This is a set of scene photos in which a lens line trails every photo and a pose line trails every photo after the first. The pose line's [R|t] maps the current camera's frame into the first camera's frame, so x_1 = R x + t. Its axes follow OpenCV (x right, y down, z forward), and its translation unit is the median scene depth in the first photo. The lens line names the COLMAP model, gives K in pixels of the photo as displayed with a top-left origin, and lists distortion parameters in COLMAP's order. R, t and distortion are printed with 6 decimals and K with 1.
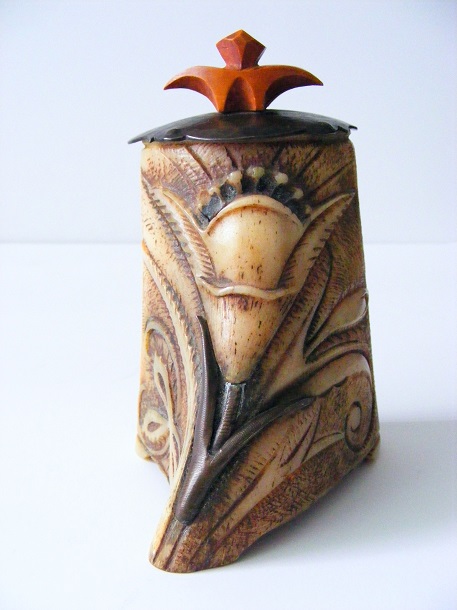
lens RADIAL K [[693.6, 0, 225.0], [0, 693.6, 302.1], [0, 0, 1]] dist [-0.242606, 0.000000]
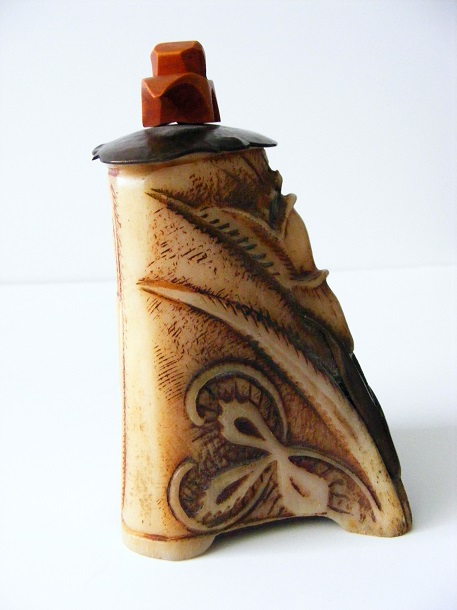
lens RADIAL K [[693.6, 0, 227.8], [0, 693.6, 306.0], [0, 0, 1]] dist [-0.242606, 0.000000]
pose [[0.055586, -0.194022, 0.979421, -1.030769], [0.348416, 0.923045, 0.163080, -0.195726], [-0.935691, 0.332181, 0.118908, 0.969751]]
